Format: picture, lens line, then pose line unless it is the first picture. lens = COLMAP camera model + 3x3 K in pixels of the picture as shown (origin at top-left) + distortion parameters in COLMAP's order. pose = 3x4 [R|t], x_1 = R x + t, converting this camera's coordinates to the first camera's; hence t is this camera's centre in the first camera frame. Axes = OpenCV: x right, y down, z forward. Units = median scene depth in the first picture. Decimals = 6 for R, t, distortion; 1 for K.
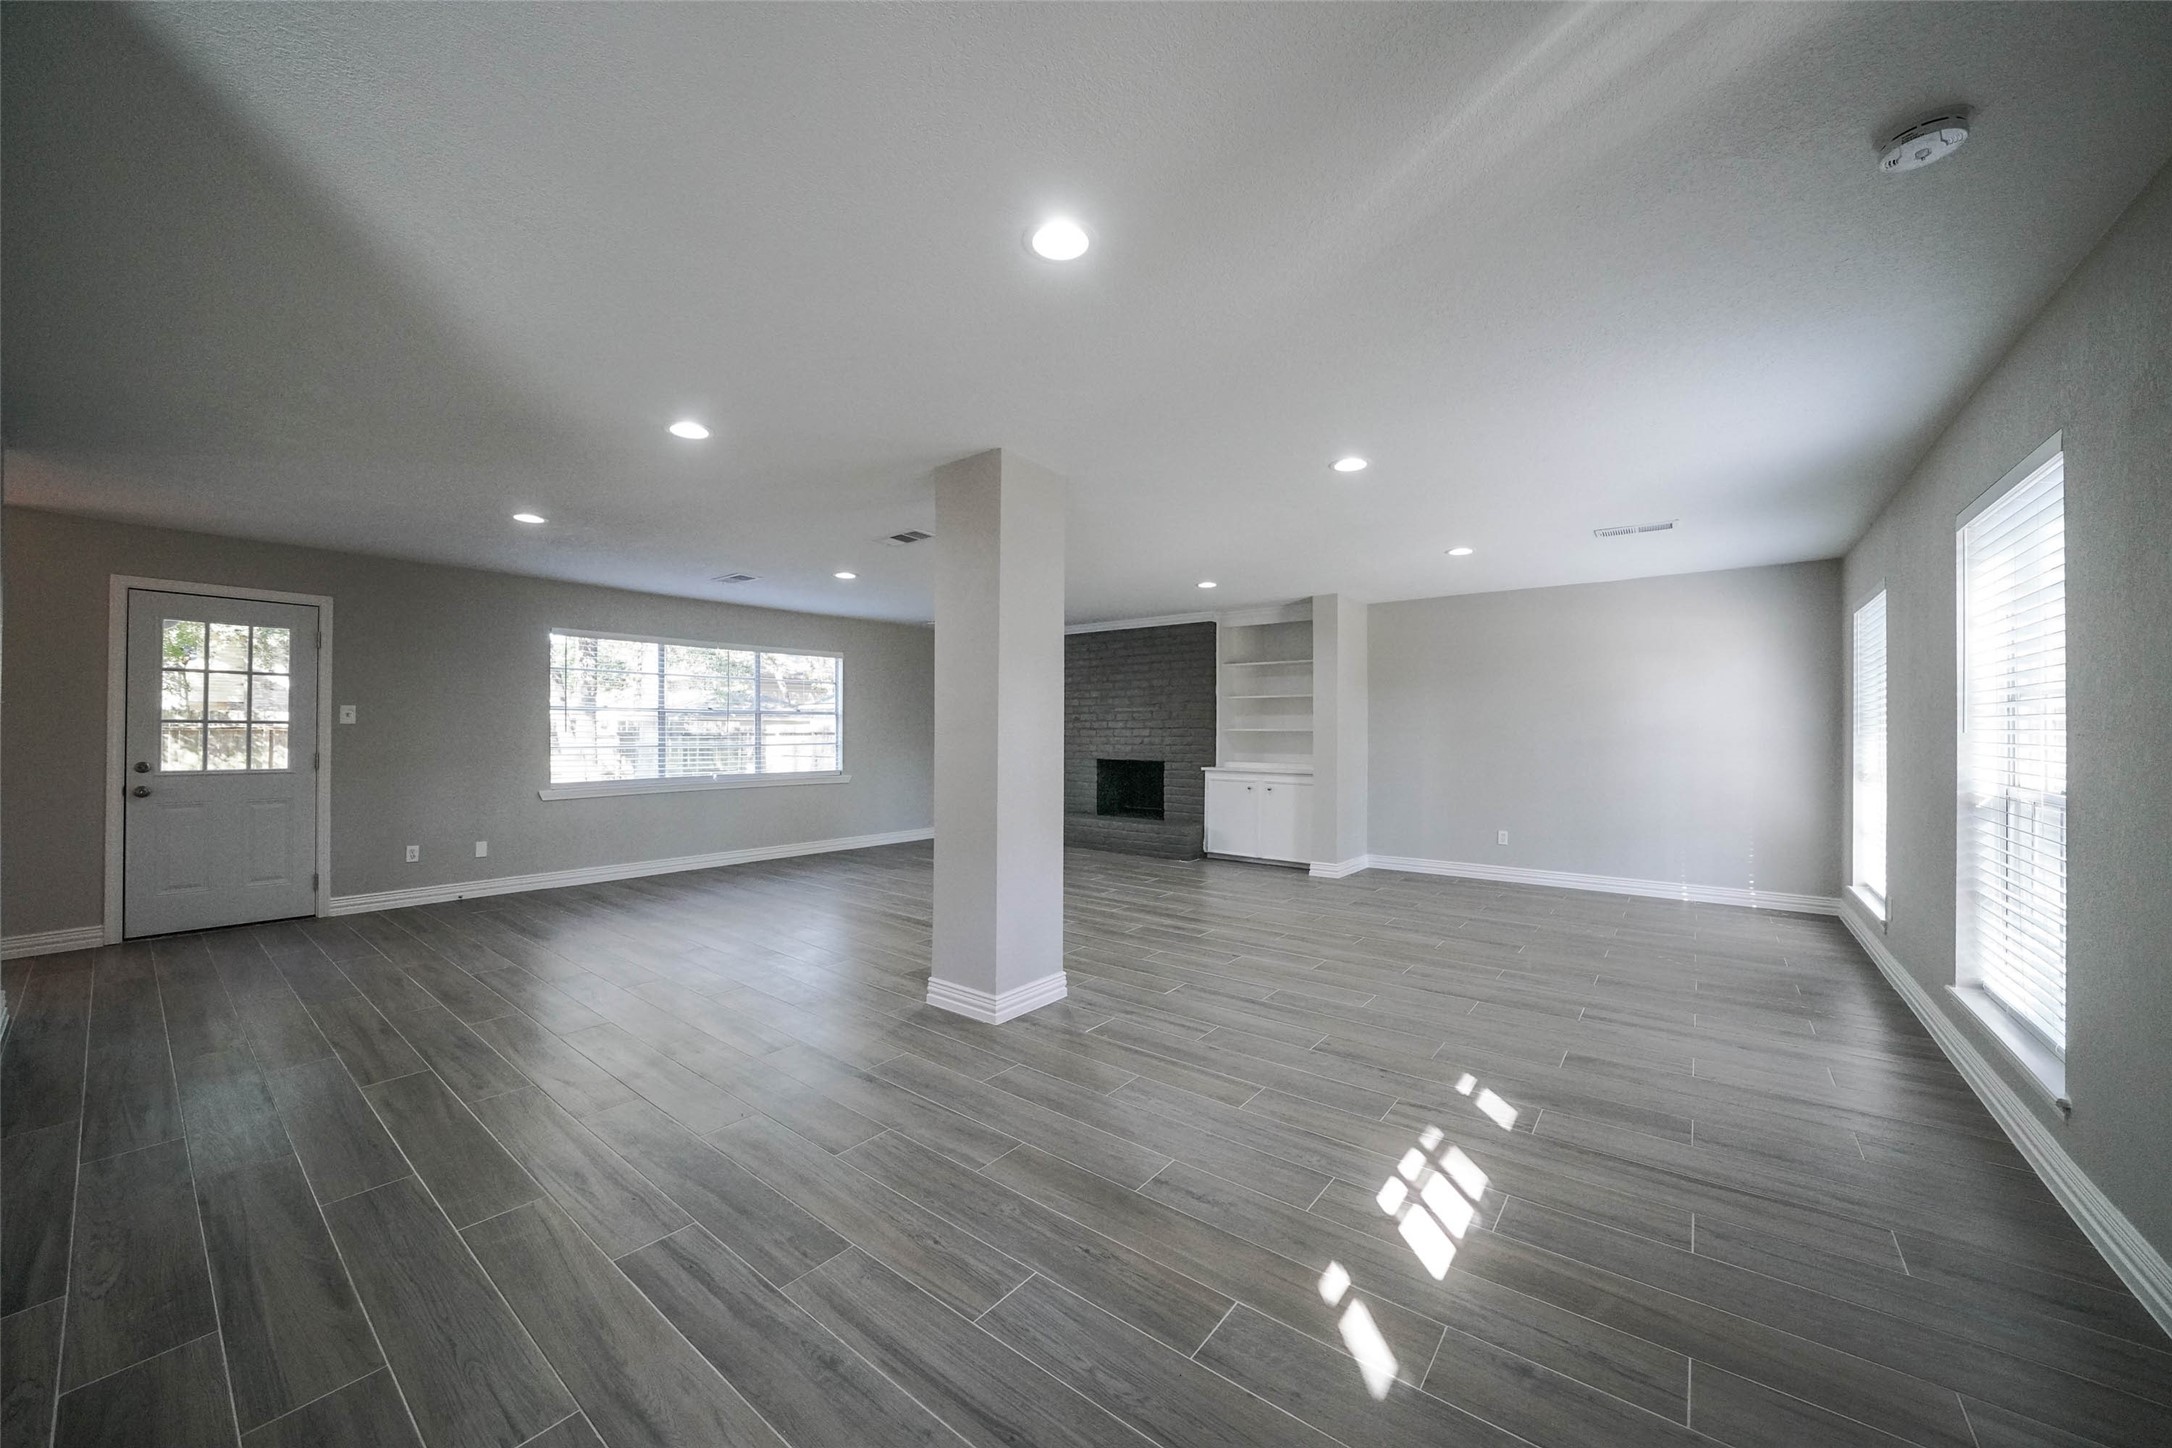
lens RADIAL K [[792.2, 0, 1062.9], [0, 792.2, 726.6], [0, 0, 1]] dist [-0.016933, 0.001930]
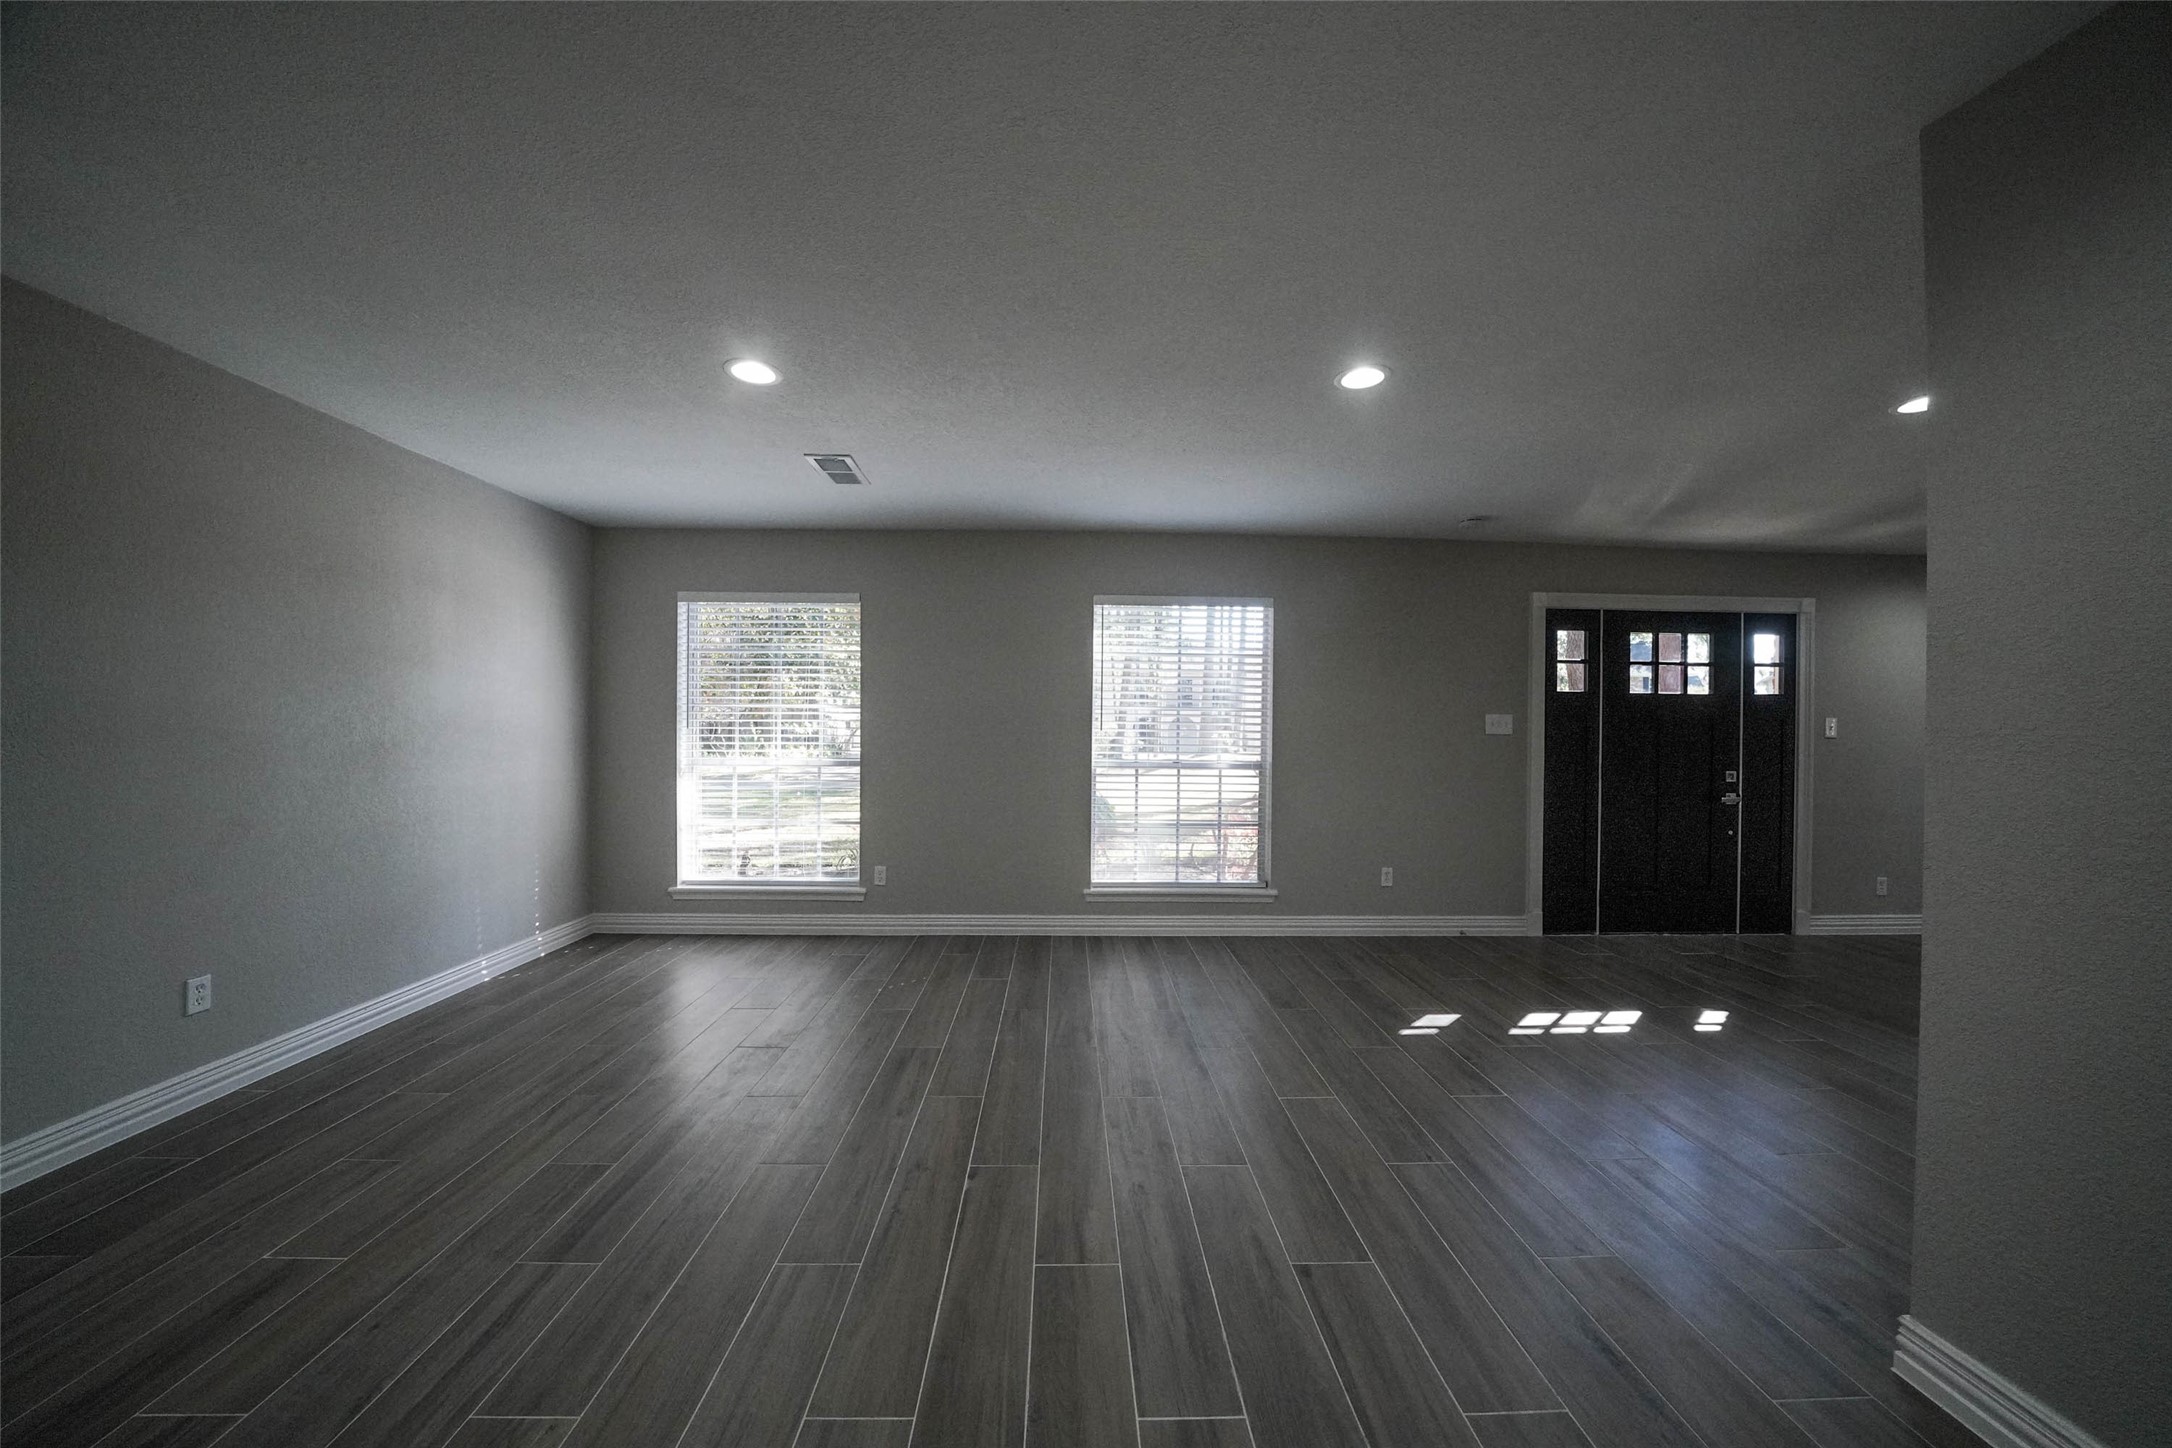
lens RADIAL K [[752.6, 0, 1072.2], [0, 752.6, 718.0], [0, 0, 1]] dist [-0.021331, 0.000446]
pose [[-0.653316, -0.005018, 0.757069, -0.002238], [-0.017655, 0.999807, -0.008609, -0.003979], [-0.756879, -0.018990, -0.653279, 1.063804]]
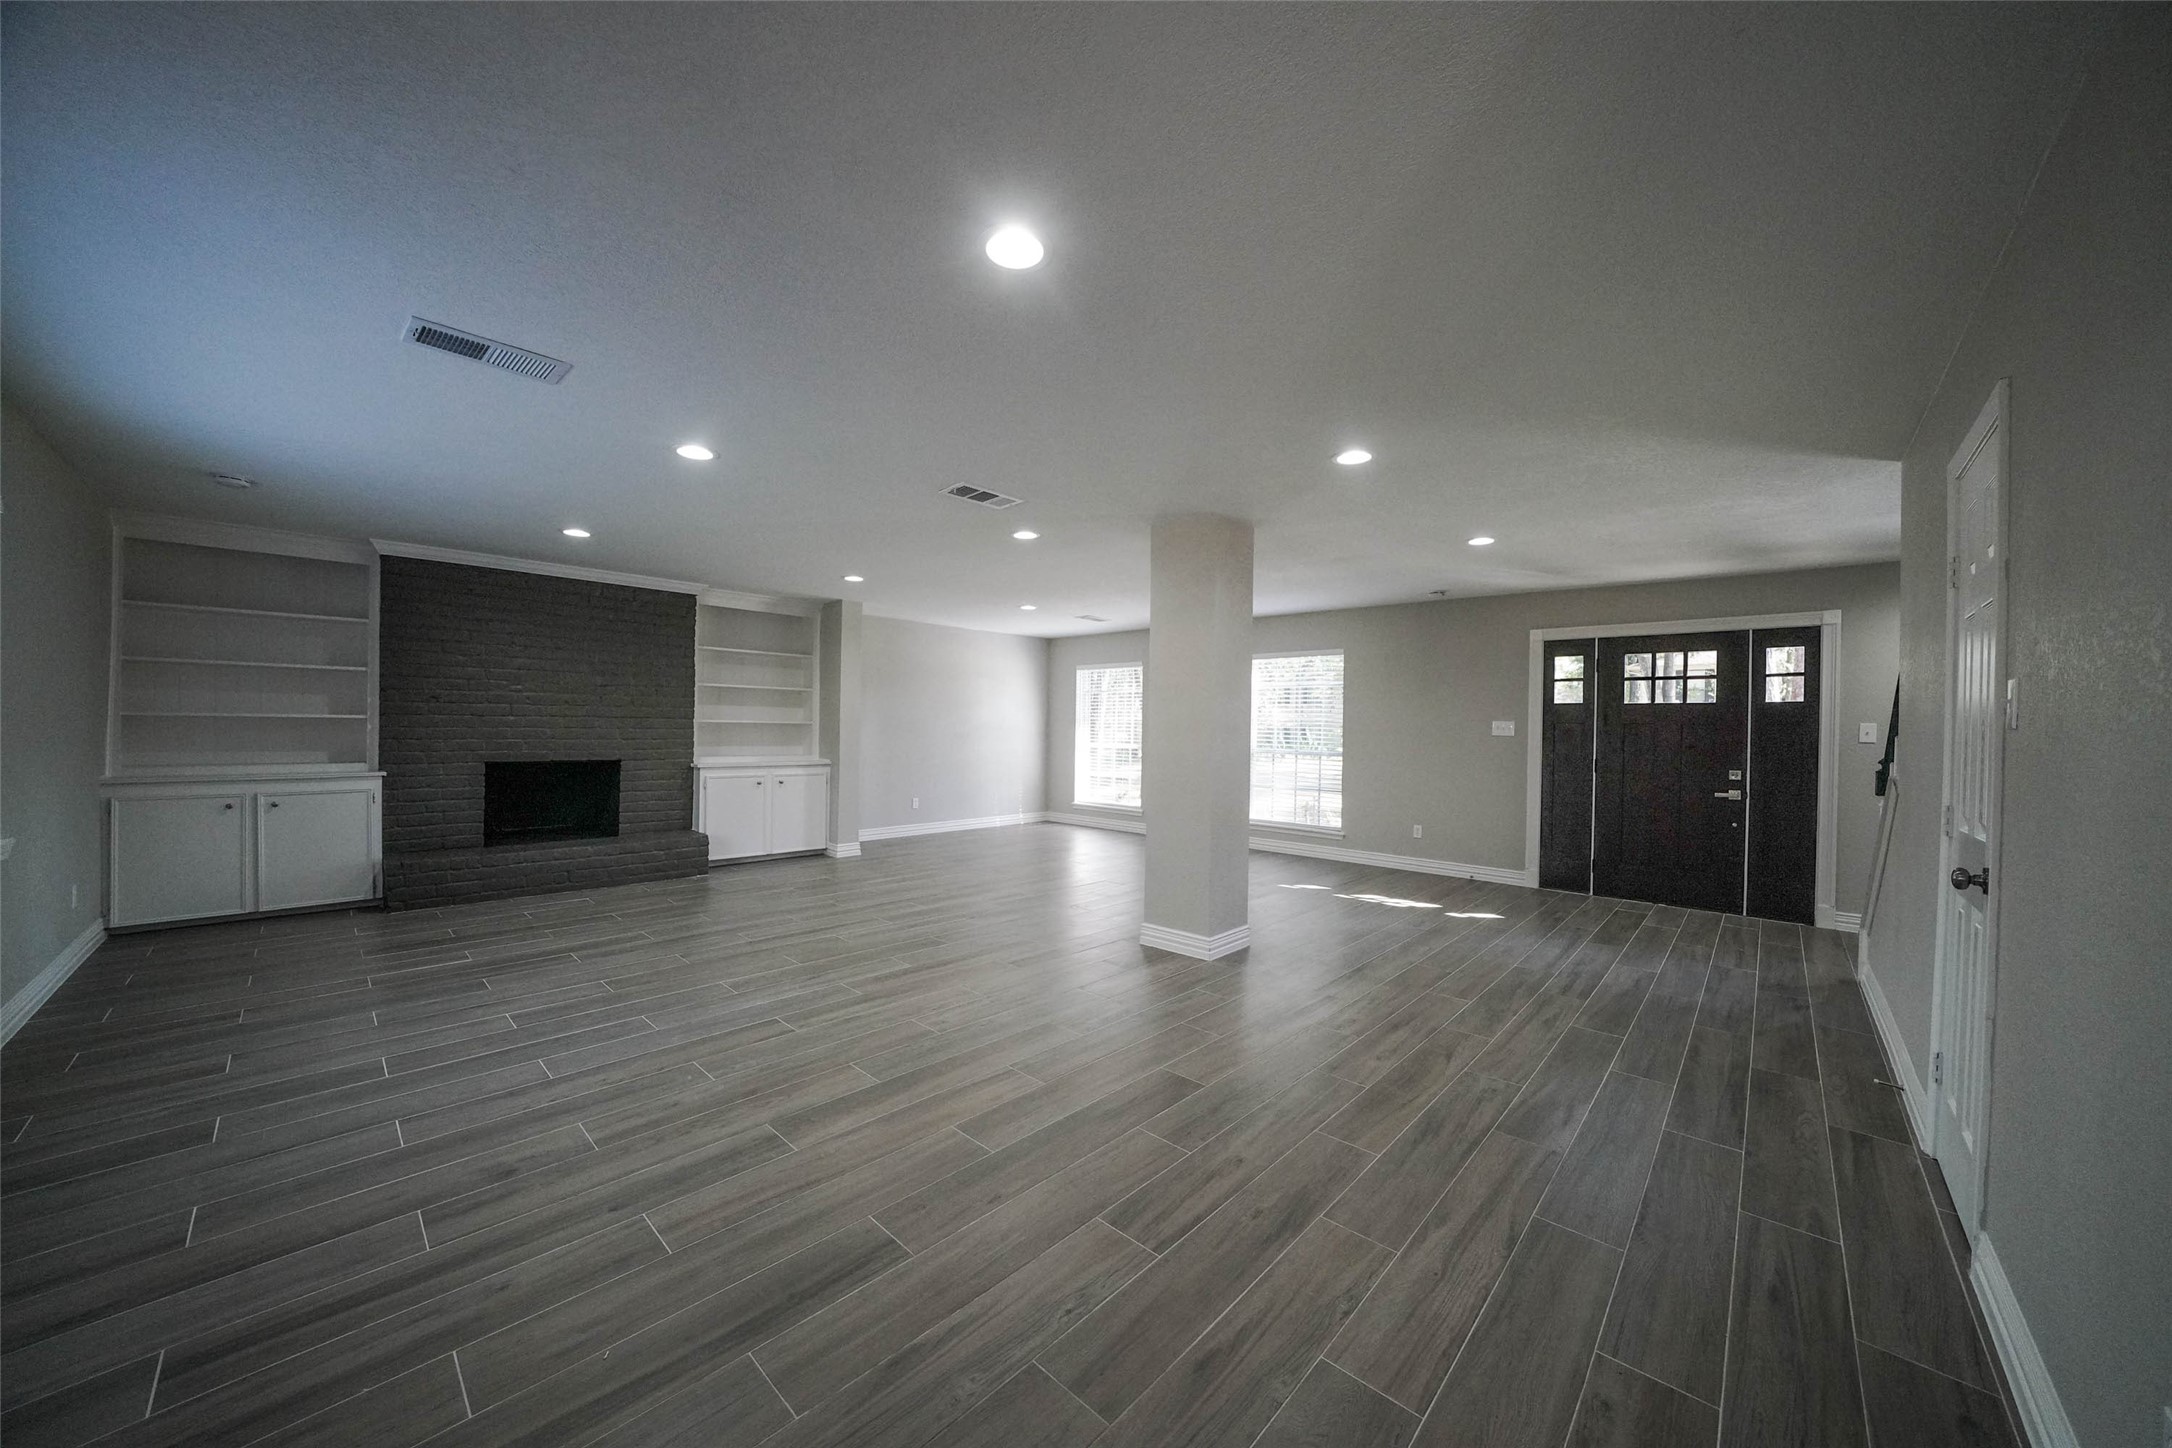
lens RADIAL K [[752.6, 0, 1089.9], [0, 752.6, 733.9], [0, 0, 1]] dist [-0.021331, 0.000446]
pose [[0.060757, -0.011045, 0.998091, -0.853600], [-0.023896, 0.999636, 0.012517, -0.003768], [-0.997866, -0.024611, 0.060471, 0.723704]]
